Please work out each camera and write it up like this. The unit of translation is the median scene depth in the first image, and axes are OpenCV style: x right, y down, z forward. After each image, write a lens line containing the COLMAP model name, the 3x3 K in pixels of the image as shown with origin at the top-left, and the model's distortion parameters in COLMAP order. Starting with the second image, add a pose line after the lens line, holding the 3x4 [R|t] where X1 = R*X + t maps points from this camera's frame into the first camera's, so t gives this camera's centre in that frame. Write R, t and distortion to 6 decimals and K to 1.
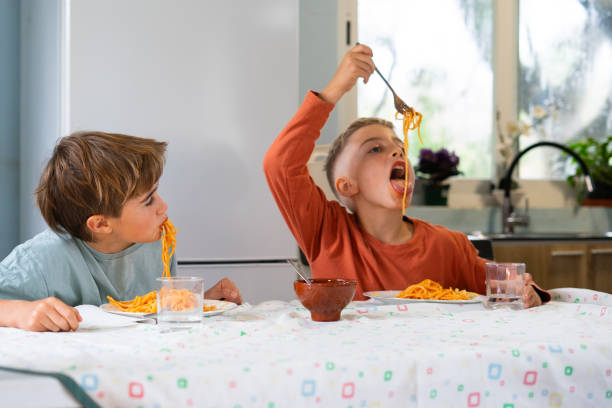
lens RADIAL K [[1654.7, 0, 210.0], [0, 1654.7, 203.6], [0, 0, 1]] dist [0.056769, -0.269809]
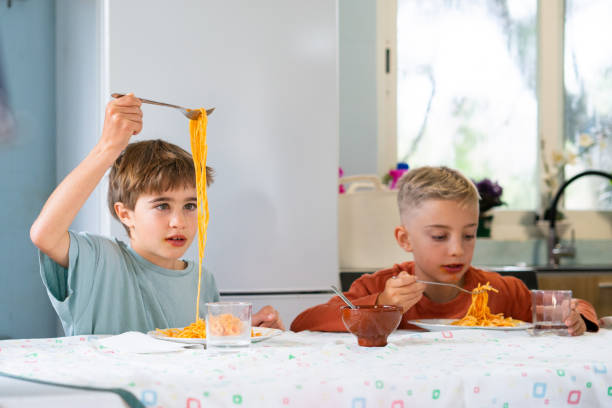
lens RADIAL K [[1487.4, 0, 239.1], [0, 1487.4, 216.7], [0, 0, 1]] dist [-0.012060, 0.367605]
pose [[0.999566, -0.004945, -0.029048, 0.020491], [0.004994, 0.999986, 0.001615, -0.012536], [0.029040, -0.001759, 0.999577, 0.119726]]
